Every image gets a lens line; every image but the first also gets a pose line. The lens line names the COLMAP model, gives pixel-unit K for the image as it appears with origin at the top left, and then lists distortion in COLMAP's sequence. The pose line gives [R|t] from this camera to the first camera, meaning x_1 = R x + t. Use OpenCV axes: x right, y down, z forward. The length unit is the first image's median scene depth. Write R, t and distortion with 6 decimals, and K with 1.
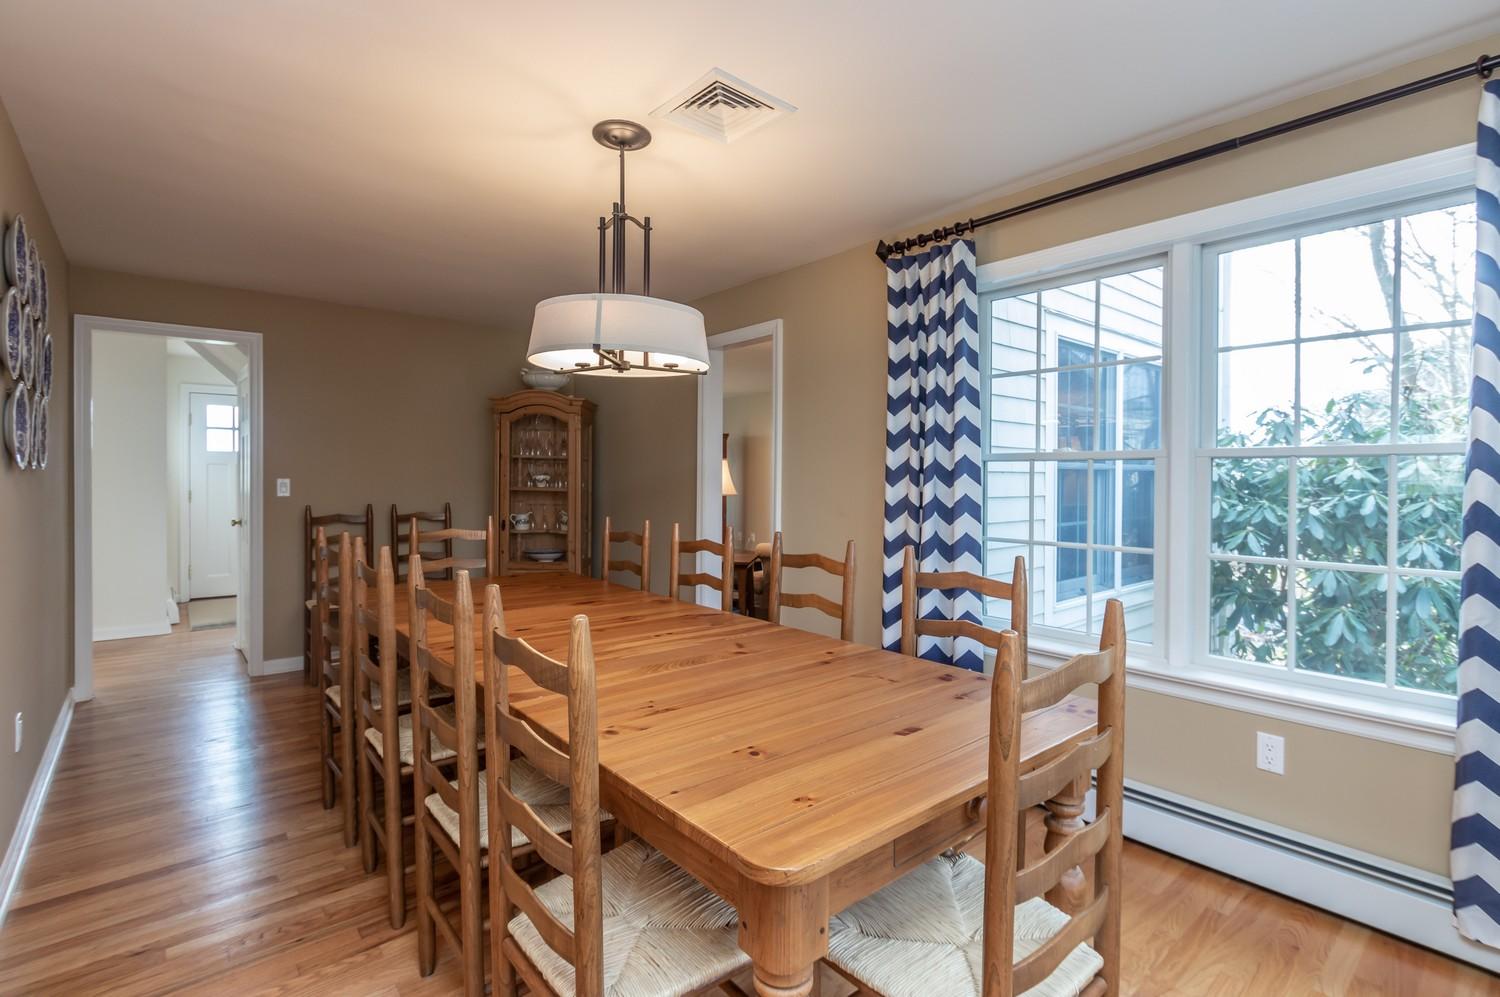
lens RADIAL K [[712.7, 0, 741.6], [0, 712.7, 490.3], [0, 0, 1]] dist [0.000399, 0.000460]
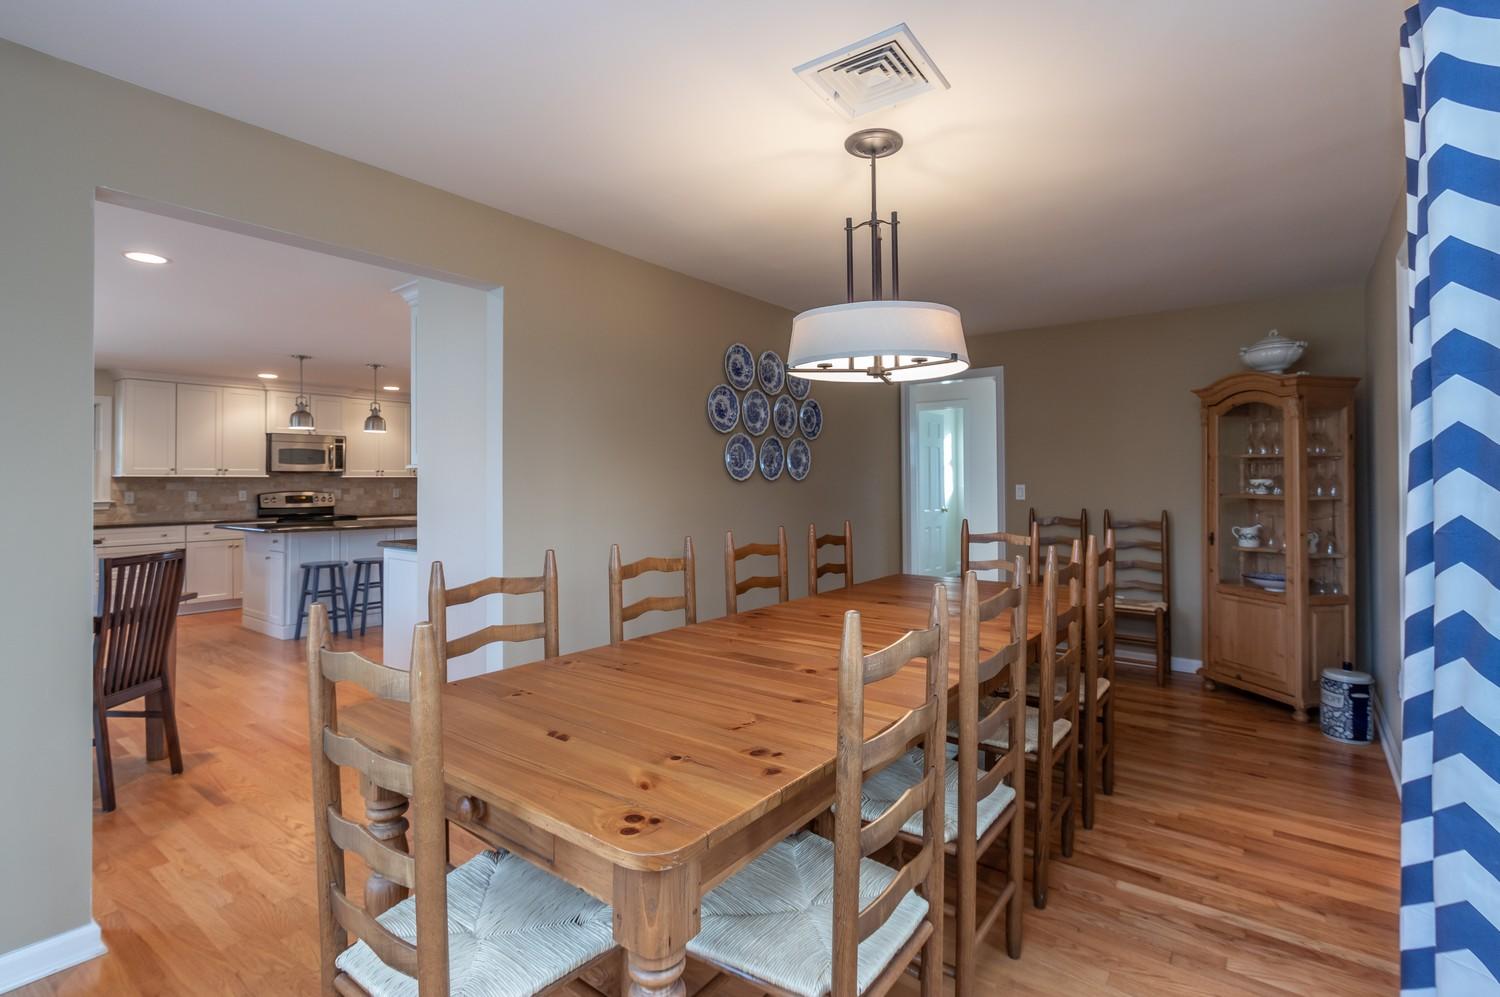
lens RADIAL K [[712.7, 0, 781.0], [0, 712.7, 477.7], [0, 0, 1]] dist [0.000399, 0.000460]
pose [[0.223957, -0.012118, -0.974524, 0.766396], [-0.013303, 0.999792, -0.015490, -0.007592], [0.974508, 0.016433, 0.223749, 0.641918]]
